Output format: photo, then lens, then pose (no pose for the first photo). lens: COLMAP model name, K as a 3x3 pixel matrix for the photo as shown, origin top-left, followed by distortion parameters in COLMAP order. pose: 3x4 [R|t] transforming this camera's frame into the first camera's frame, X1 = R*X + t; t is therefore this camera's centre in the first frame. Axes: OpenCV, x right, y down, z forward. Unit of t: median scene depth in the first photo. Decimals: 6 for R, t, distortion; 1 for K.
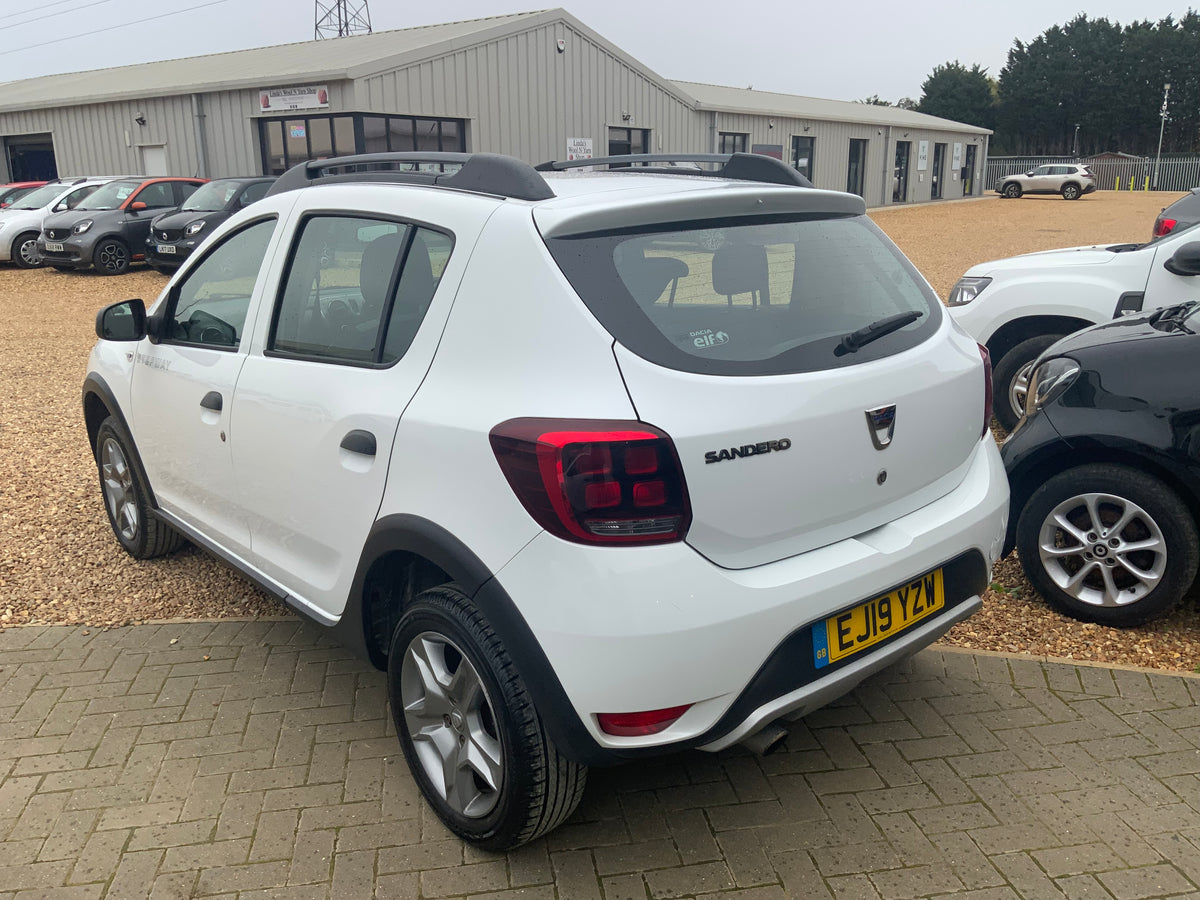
lens RADIAL K [[994.0, 0, 601.4], [0, 994.0, 453.7], [0, 0, 1]] dist [0.071863, -0.126428]
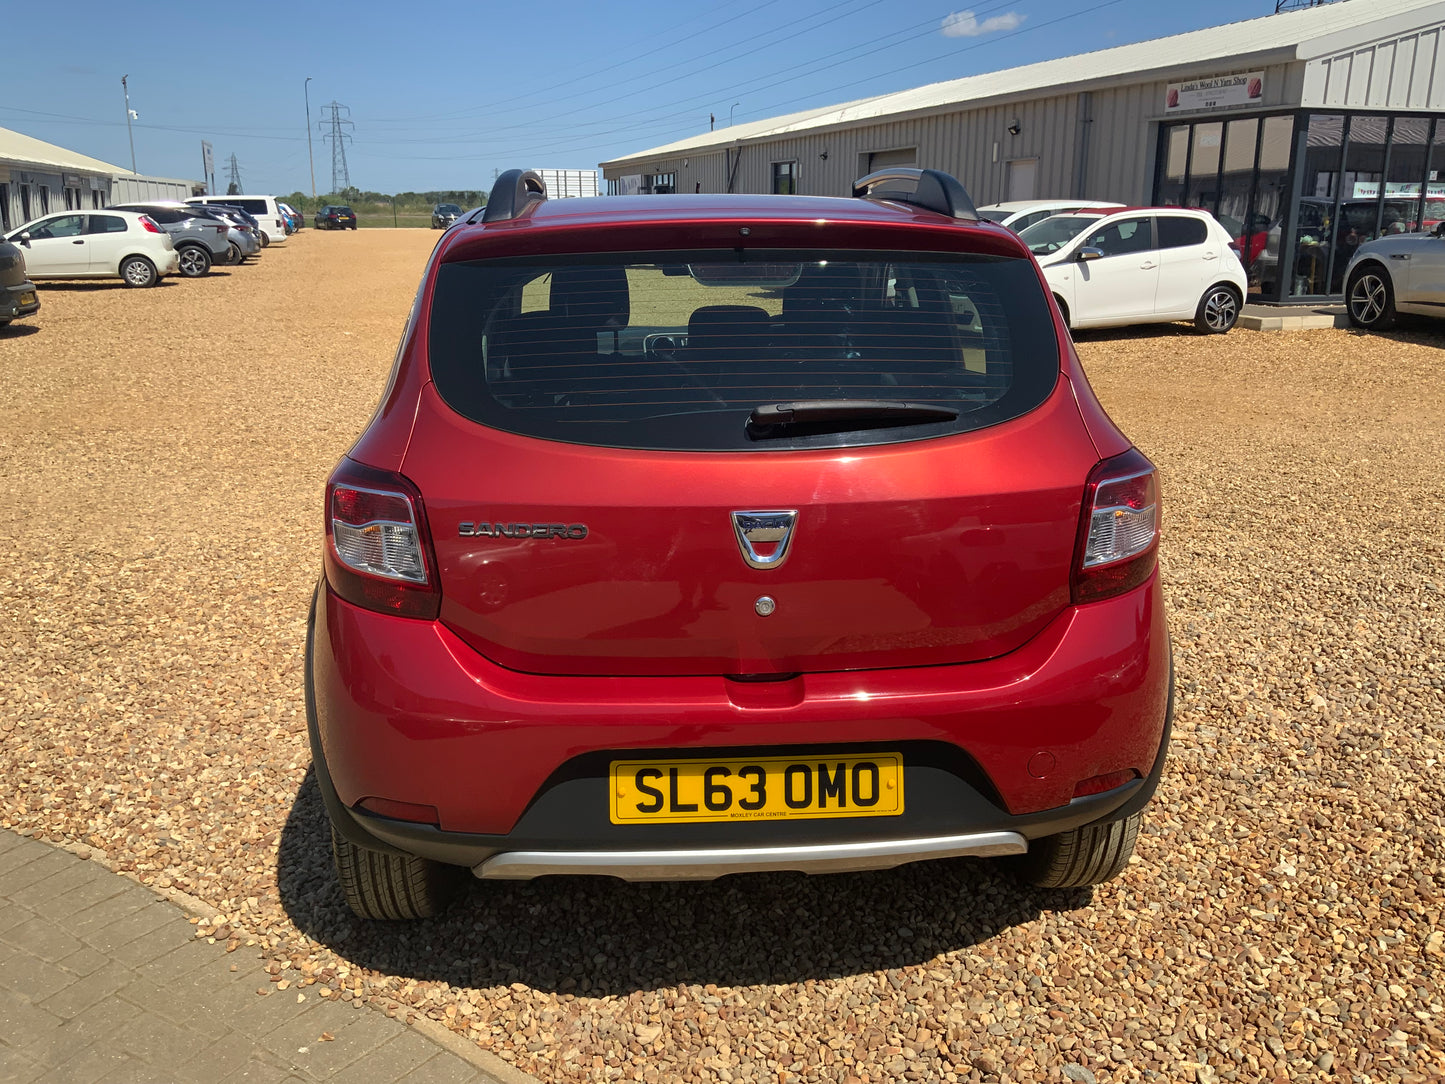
lens RADIAL K [[1197.0, 0, 733.7], [0, 1197.0, 551.2], [0, 0, 1]] dist [0.071863, -0.126428]
pose [[0.798144, 0.176851, -0.575925, -0.126995], [-0.170392, 0.983179, 0.065770, -0.158555], [0.577869, 0.045639, 0.814852, 0.608509]]
